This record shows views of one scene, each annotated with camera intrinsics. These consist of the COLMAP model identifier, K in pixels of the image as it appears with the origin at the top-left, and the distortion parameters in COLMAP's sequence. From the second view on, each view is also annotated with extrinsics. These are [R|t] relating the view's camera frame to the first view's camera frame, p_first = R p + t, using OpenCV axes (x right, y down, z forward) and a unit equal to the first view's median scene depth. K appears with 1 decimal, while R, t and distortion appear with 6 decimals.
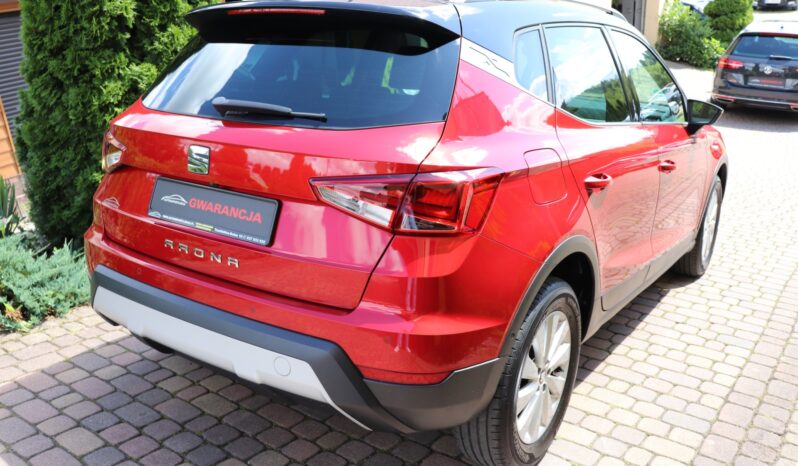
lens RADIAL K [[731.1, 0, 374.4], [0, 731.1, 233.8], [0, 0, 1]] dist [-0.111446, -0.005079]
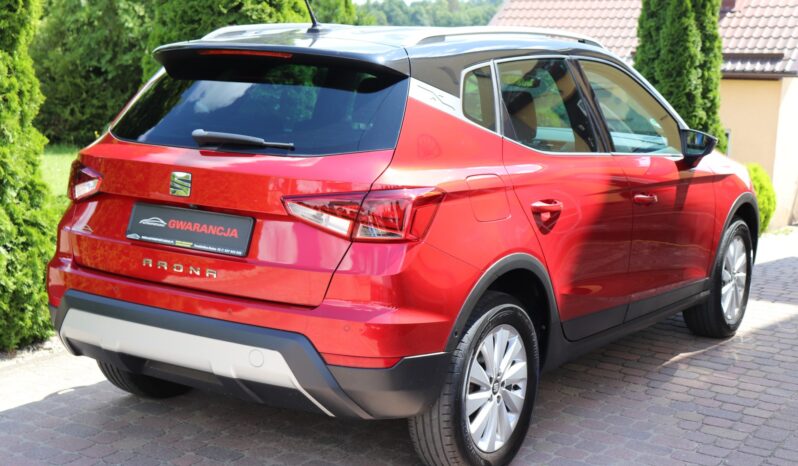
lens RADIAL K [[1242.6, 0, 400.4], [0, 1242.6, 232.6], [0, 0, 1]] dist [0.012427, 0.000000]
pose [[0.998959, -0.007001, 0.045080, 0.012996], [0.011647, 0.994548, -0.103632, 0.174112], [-0.044109, 0.104049, 0.993594, -0.915462]]
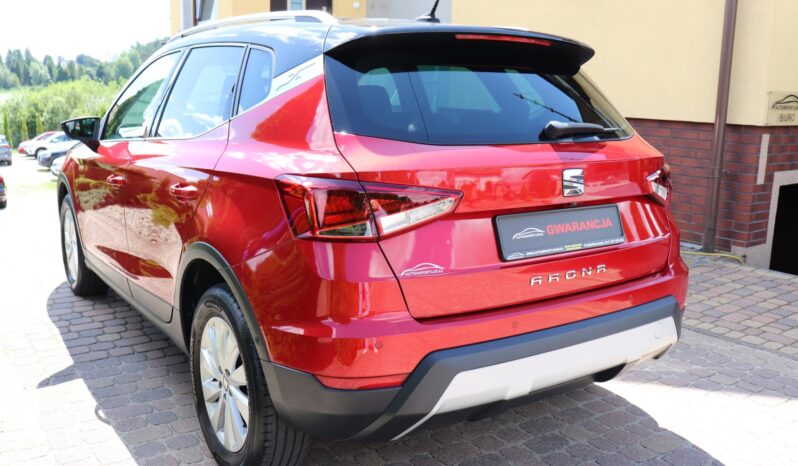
lens RADIAL K [[741.2, 0, 396.6], [0, 741.2, 230.4], [0, 0, 1]] dist [-0.123800, 0.000000]
pose [[0.345104, -0.197209, 0.917612, -1.254554], [0.243160, 0.963081, 0.115531, -0.210582], [-0.906519, 0.183256, 0.380316, 0.821352]]
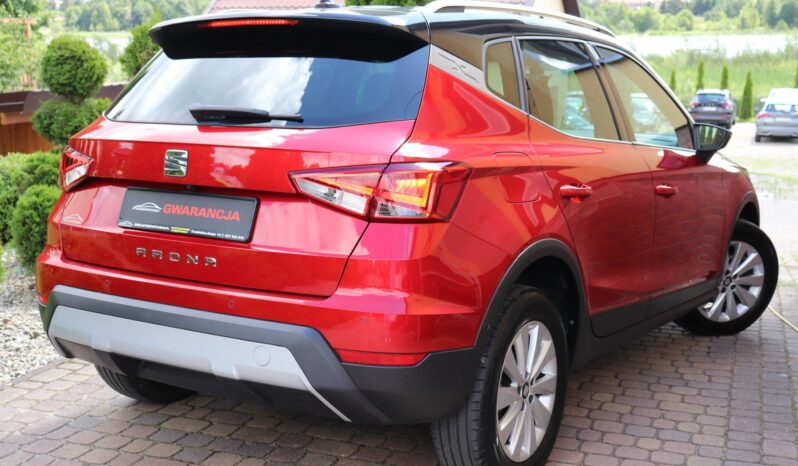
lens RADIAL K [[1038.4, 0, 396.9], [0, 1038.4, 237.5], [0, 0, 1]] dist [0.003405, 0.000000]
pose [[0.998480, -0.014926, 0.053051, -0.011148], [0.021592, 0.991617, -0.127392, 0.188772], [-0.050705, 0.128344, 0.990433, -0.434147]]
